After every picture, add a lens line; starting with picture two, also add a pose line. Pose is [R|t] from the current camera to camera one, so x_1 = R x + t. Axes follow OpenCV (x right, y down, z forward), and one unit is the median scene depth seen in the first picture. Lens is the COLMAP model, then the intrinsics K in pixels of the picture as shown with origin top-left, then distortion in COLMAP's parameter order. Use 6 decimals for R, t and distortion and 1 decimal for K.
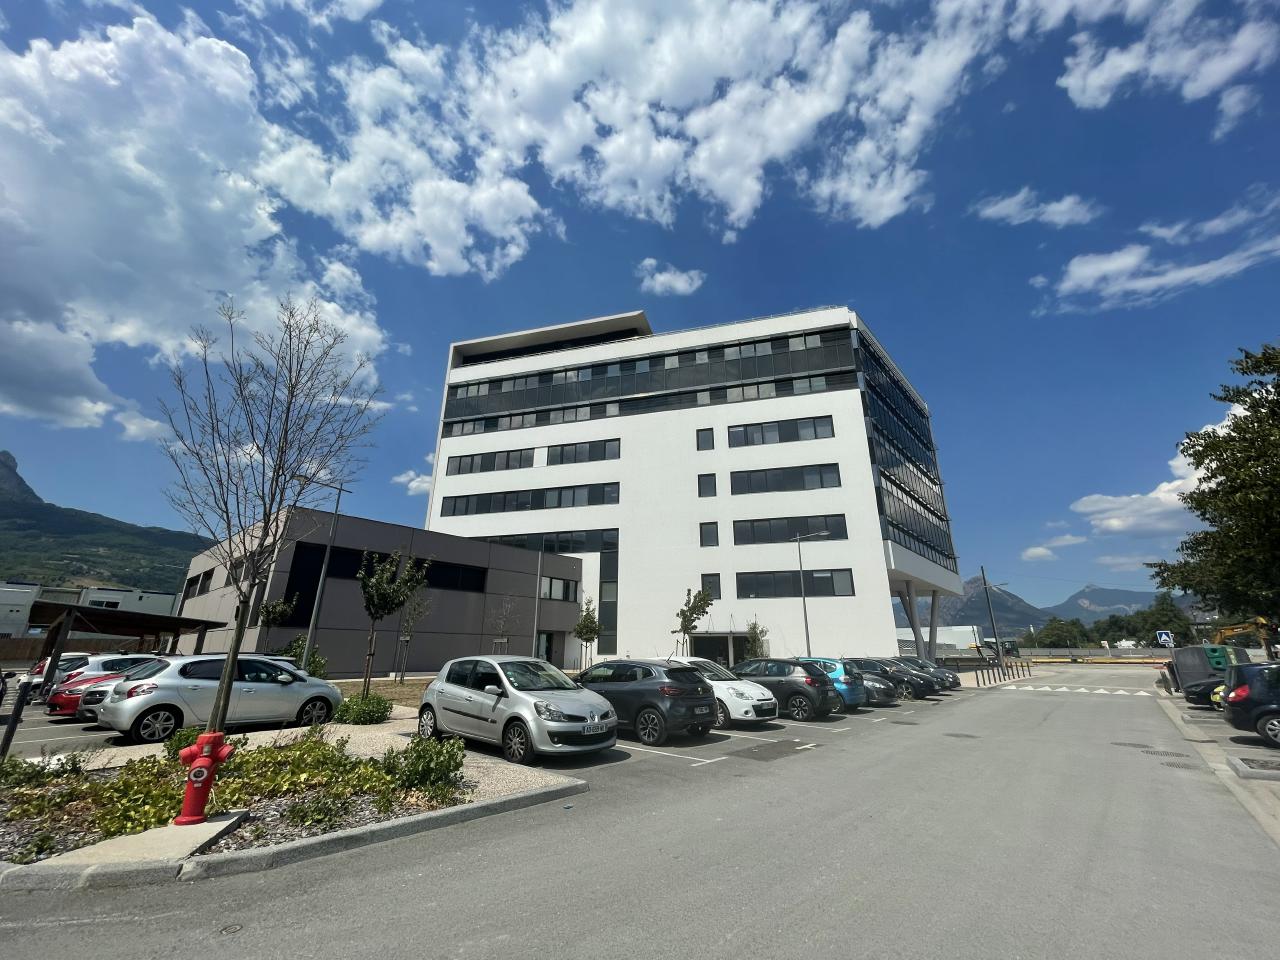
lens RADIAL K [[513.4, 0, 637.9], [0, 513.4, 477.7], [0, 0, 1]] dist [-0.004586, 0.000277]
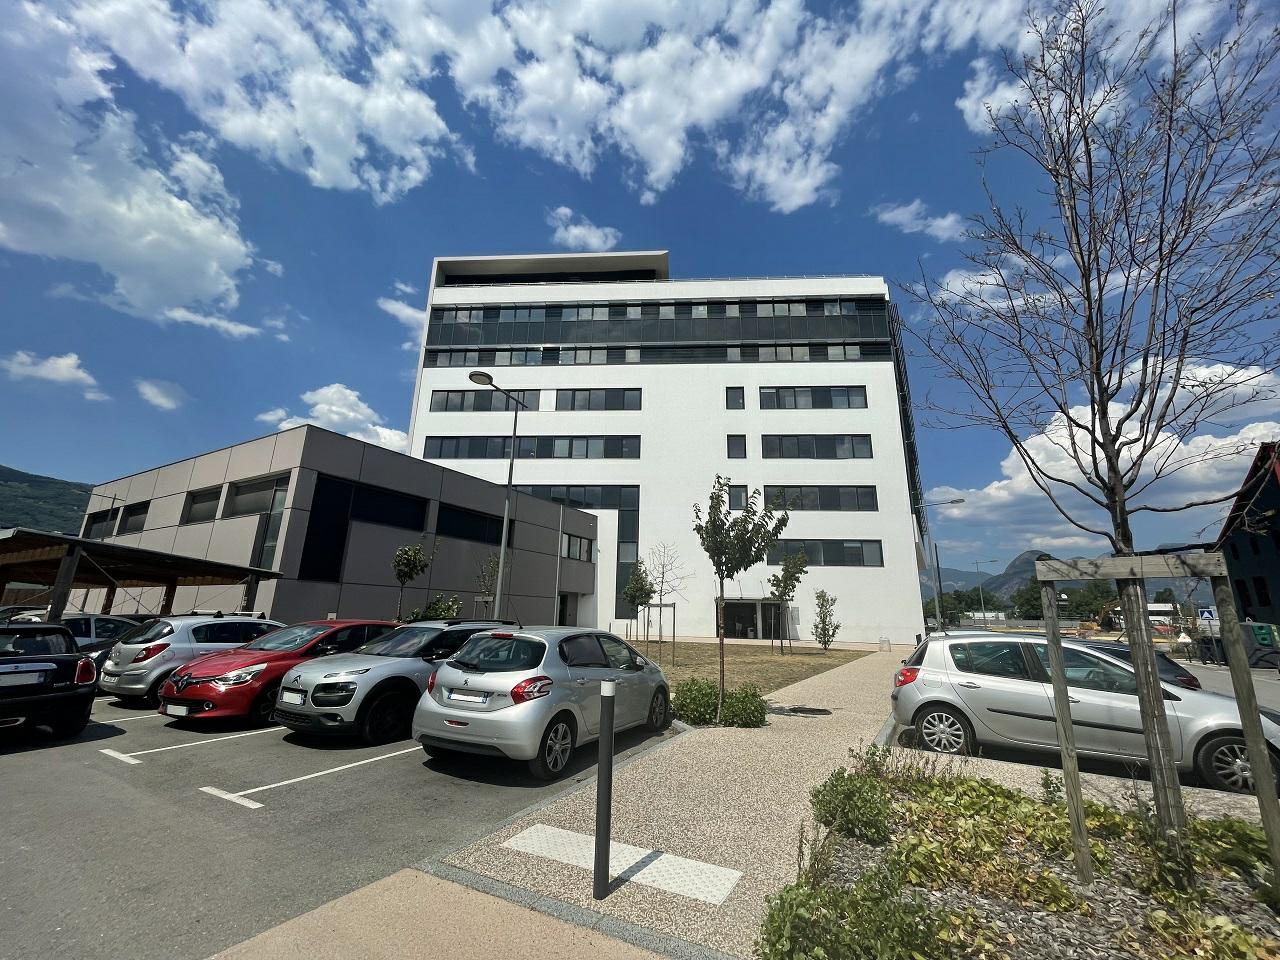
lens RADIAL K [[513.4, 0, 630.3], [0, 513.4, 484.6], [0, 0, 1]] dist [-0.004586, 0.000277]
pose [[0.979761, 0.067059, 0.188605, -0.212412], [-0.082588, 0.993704, 0.075711, 0.026409], [-0.182340, -0.089755, 0.979130, 0.088689]]
